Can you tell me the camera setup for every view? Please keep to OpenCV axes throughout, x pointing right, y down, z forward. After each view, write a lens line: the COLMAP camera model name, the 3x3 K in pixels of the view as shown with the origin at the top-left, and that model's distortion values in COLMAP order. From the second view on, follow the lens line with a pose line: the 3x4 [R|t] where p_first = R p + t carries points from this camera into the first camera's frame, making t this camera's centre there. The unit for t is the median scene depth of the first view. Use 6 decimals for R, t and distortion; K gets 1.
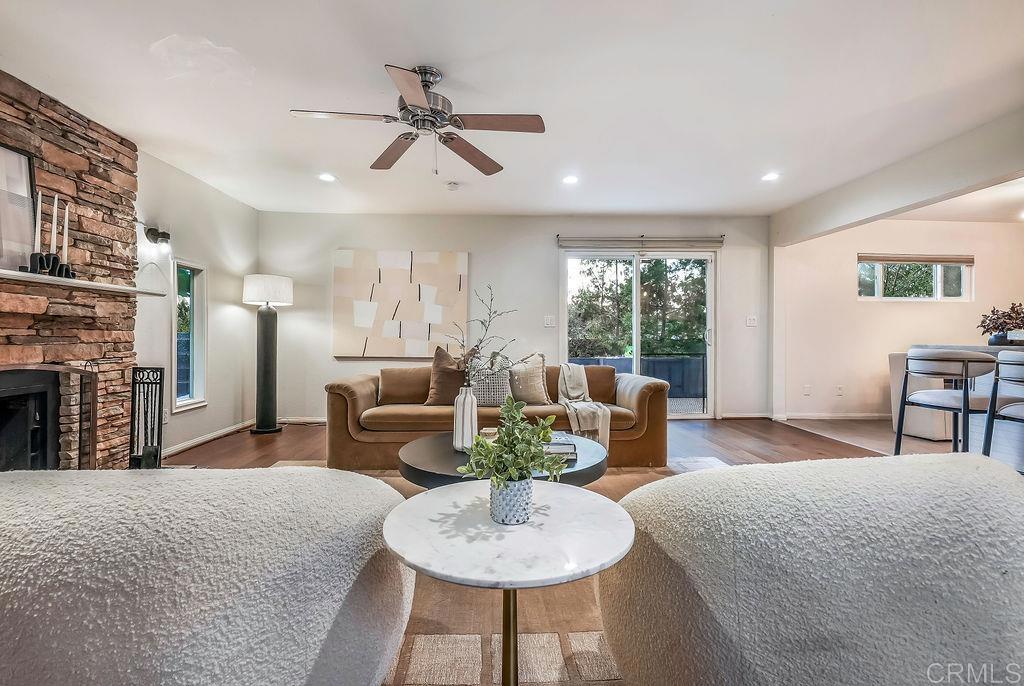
lens RADIAL K [[472.0, 0, 507.9], [0, 472.0, 334.8], [0, 0, 1]] dist [-0.012220, 0.004888]
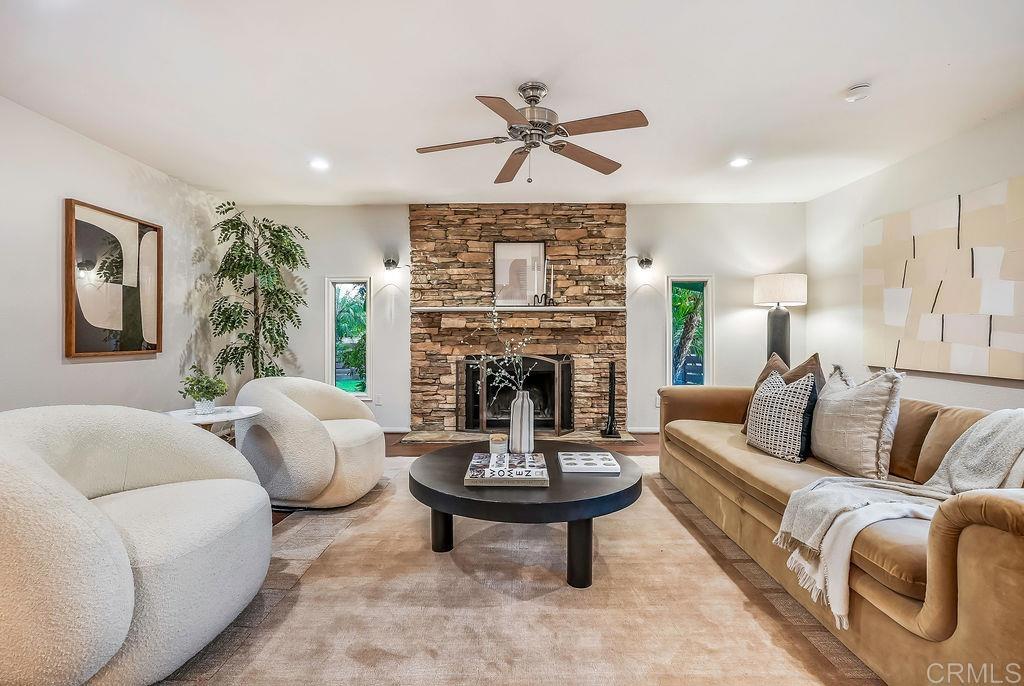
lens RADIAL K [[472.0, 0, 508.5], [0, 472.0, 335.9], [0, 0, 1]] dist [-0.012220, 0.004888]
pose [[-0.054187, -0.009113, -0.998489, 0.683062], [0.004205, 0.999947, -0.009354, 0.004353], [0.998522, -0.004706, -0.054146, 0.776329]]
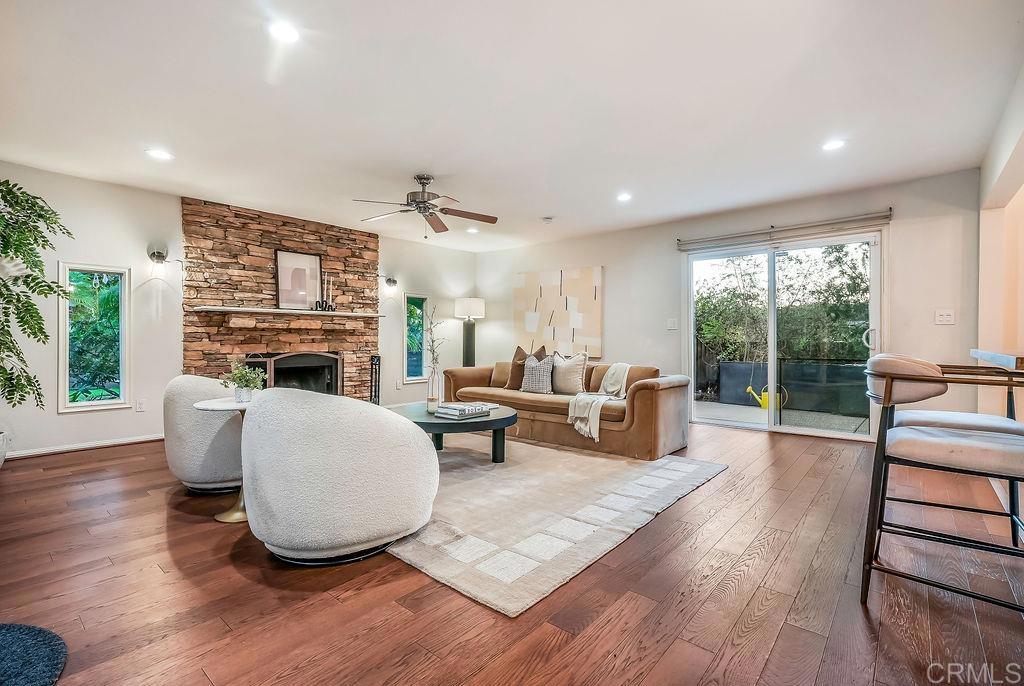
lens RADIAL K [[472.0, 0, 510.4], [0, 472.0, 341.4], [0, 0, 1]] dist [-0.012220, 0.004888]
pose [[0.730585, 0.001488, -0.682820, 0.904735], [0.003350, 0.999978, 0.005765, 0.003780], [0.682813, -0.006499, 0.730564, 0.004132]]
